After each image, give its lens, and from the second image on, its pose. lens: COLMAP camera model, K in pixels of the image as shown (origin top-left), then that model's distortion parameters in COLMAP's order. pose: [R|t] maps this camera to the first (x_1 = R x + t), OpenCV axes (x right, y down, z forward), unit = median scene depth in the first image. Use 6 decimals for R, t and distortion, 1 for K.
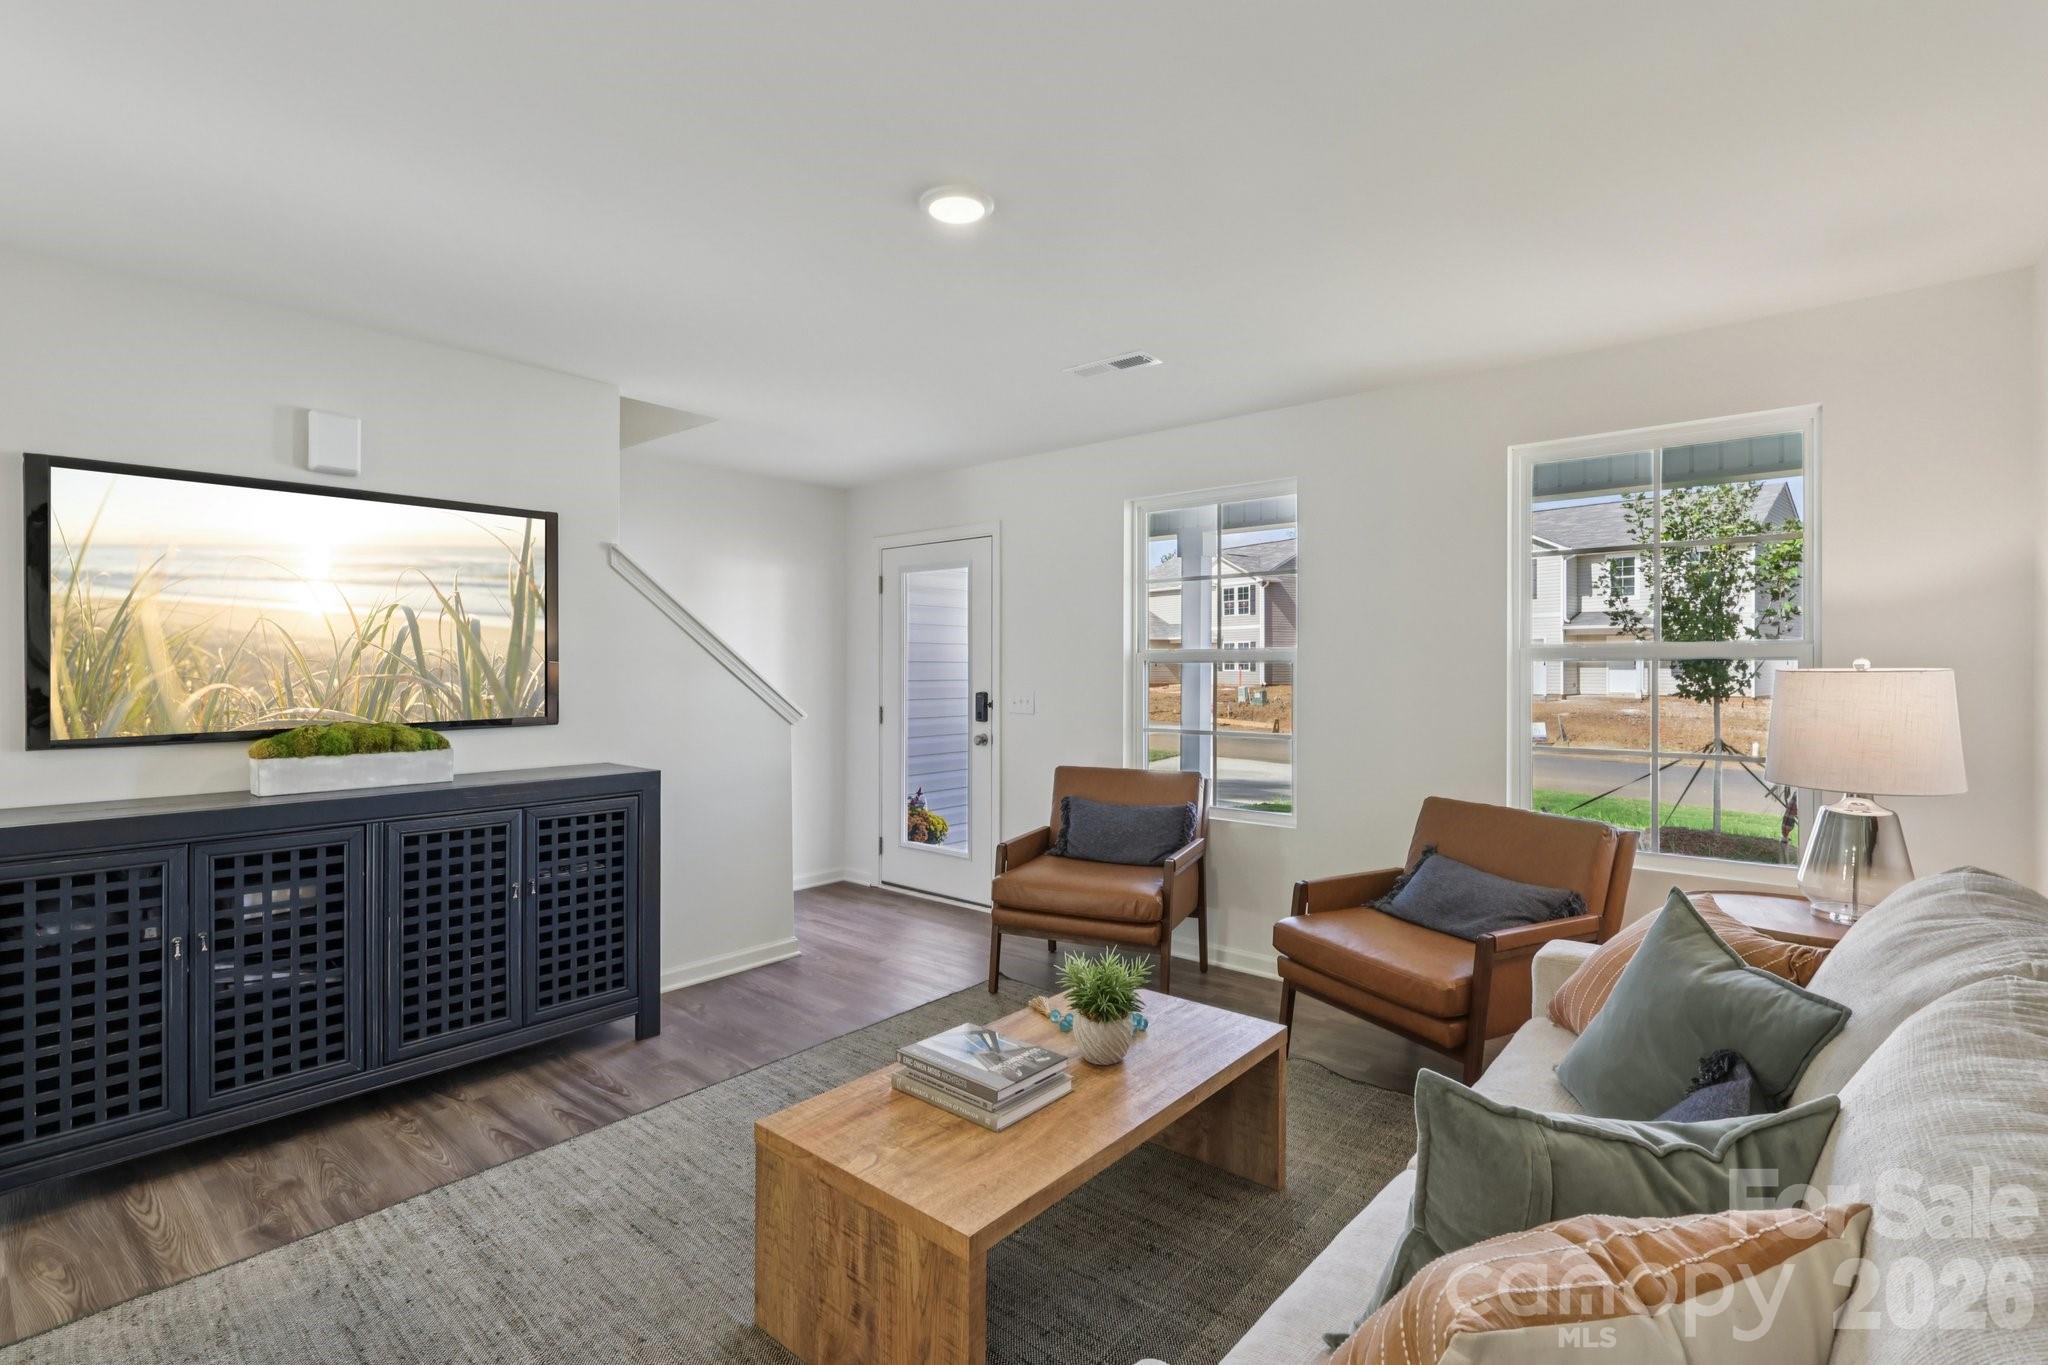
lens RADIAL K [[956.6, 0, 1022.2], [0, 956.6, 670.7], [0, 0, 1]] dist [0.005282, 0.000137]
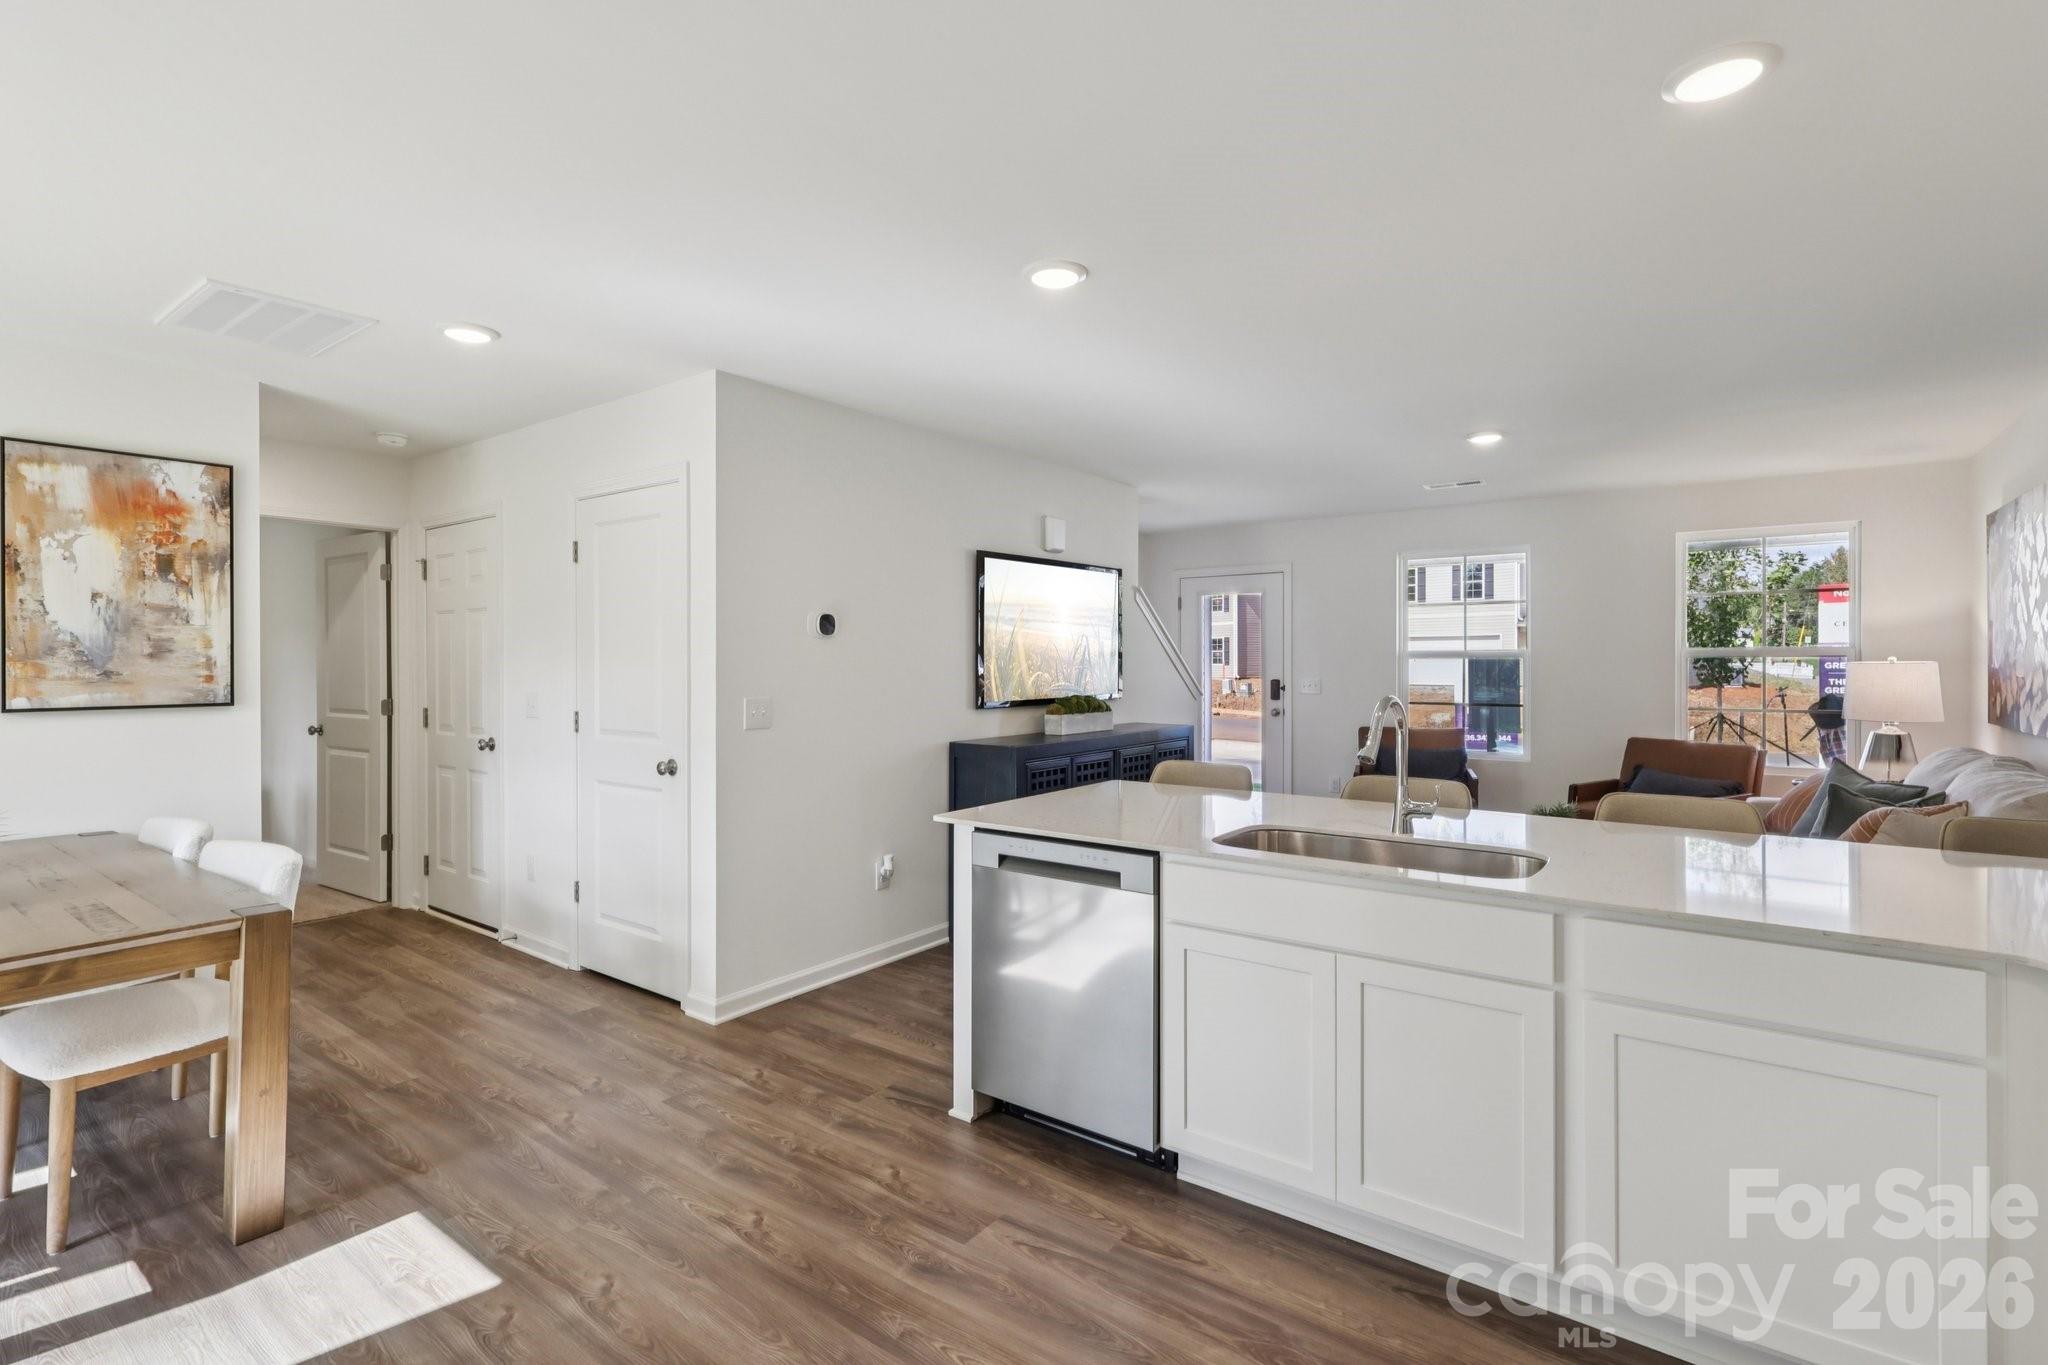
lens RADIAL K [[956.6, 0, 1029.1], [0, 956.6, 665.8], [0, 0, 1]] dist [0.005282, 0.000137]
pose [[0.997232, -0.003952, 0.074245, -0.892215], [0.003930, 0.999992, 0.000439, -0.001015], [-0.074247, -0.000146, 0.997240, -0.721754]]
